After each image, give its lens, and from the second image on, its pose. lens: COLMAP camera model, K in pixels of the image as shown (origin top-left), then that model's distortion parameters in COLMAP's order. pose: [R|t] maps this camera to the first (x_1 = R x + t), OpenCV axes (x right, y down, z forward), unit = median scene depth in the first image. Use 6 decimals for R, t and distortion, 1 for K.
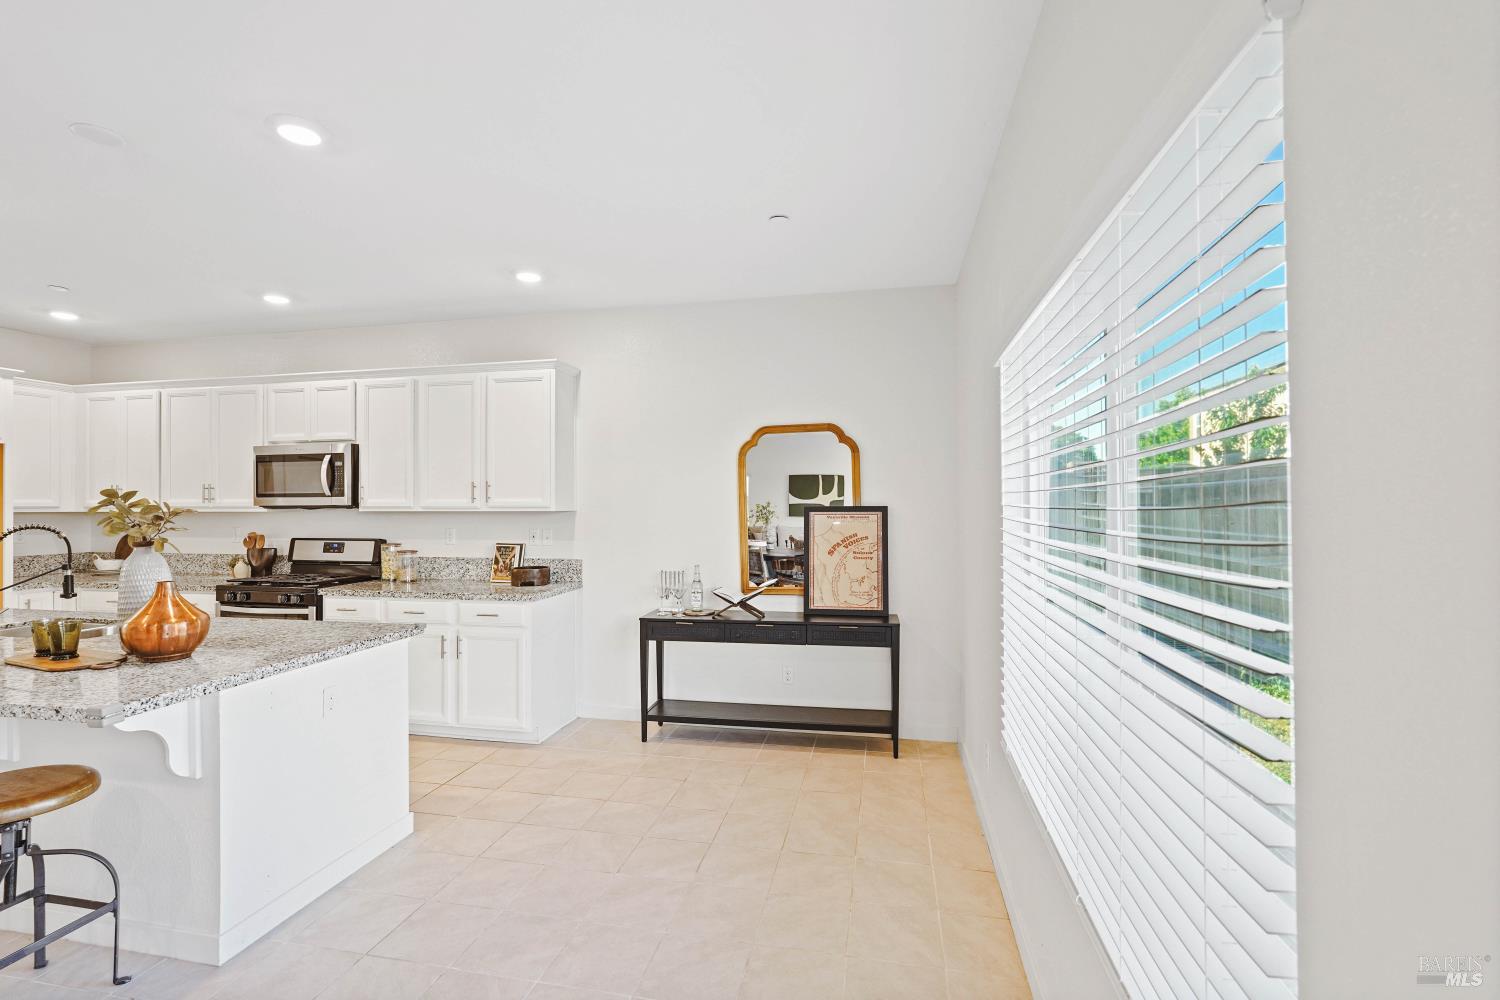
lens RADIAL K [[670.5, 0, 745.7], [0, 670.5, 500.1], [0, 0, 1]] dist [-0.018809, 0.009214]
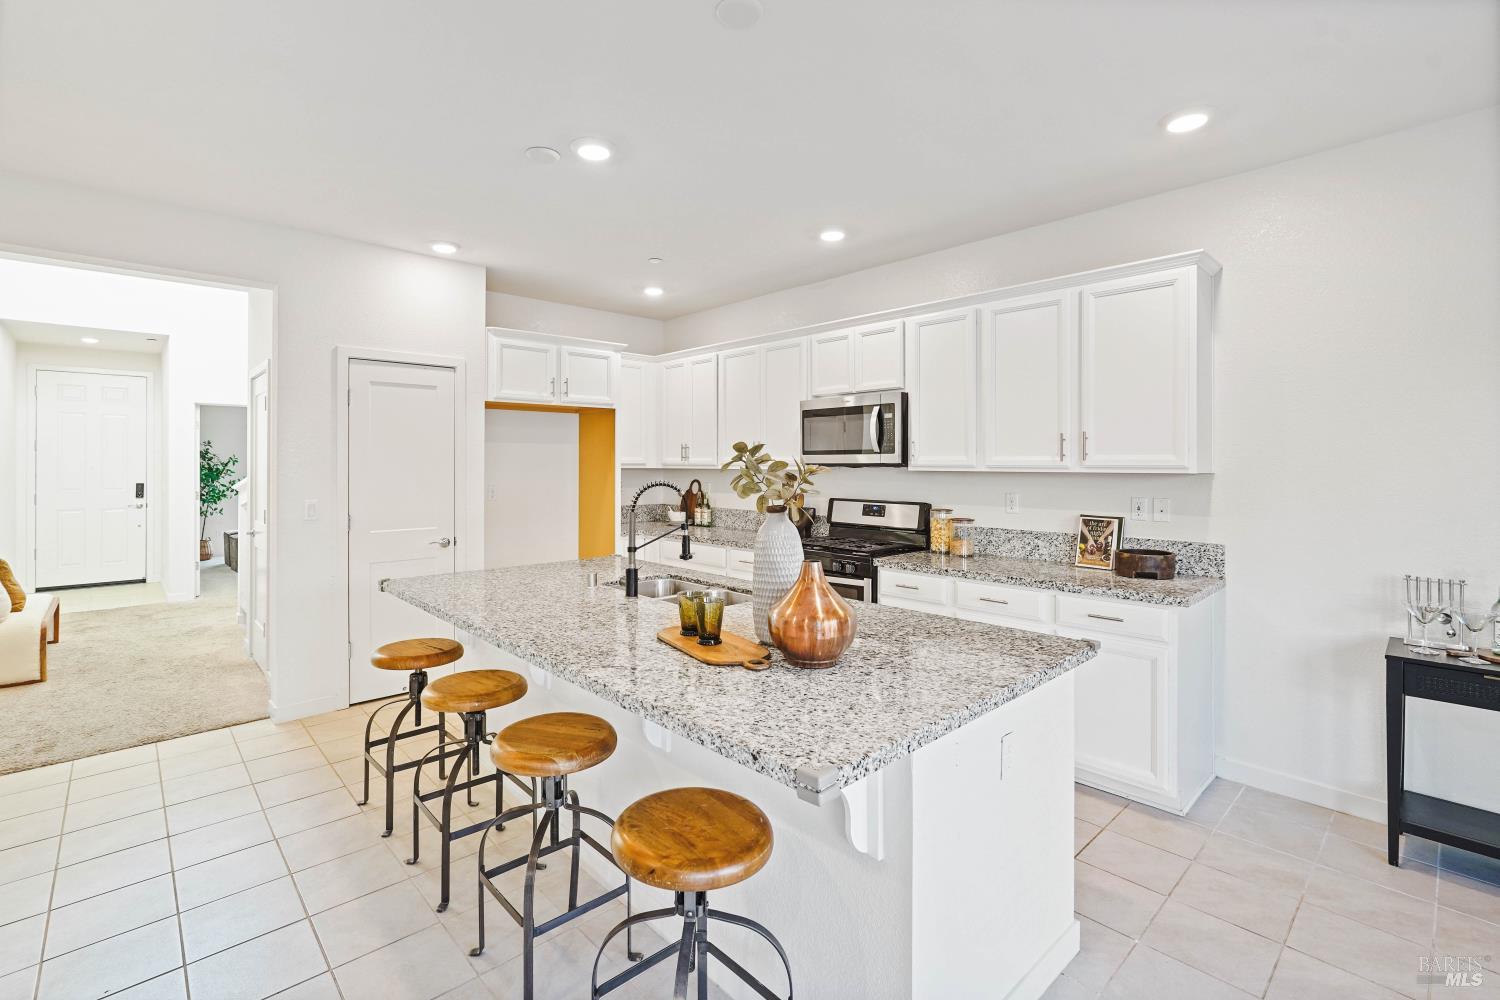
lens RADIAL K [[677.5, 0, 745.7], [0, 677.5, 460.2], [0, 0, 1]] dist [-0.009574, 0.000290]
pose [[0.818628, 0.002074, -0.574321, -0.258705], [-0.001815, 0.999998, 0.001024, 0.002988], [0.574321, 0.000204, 0.818630, 0.168743]]
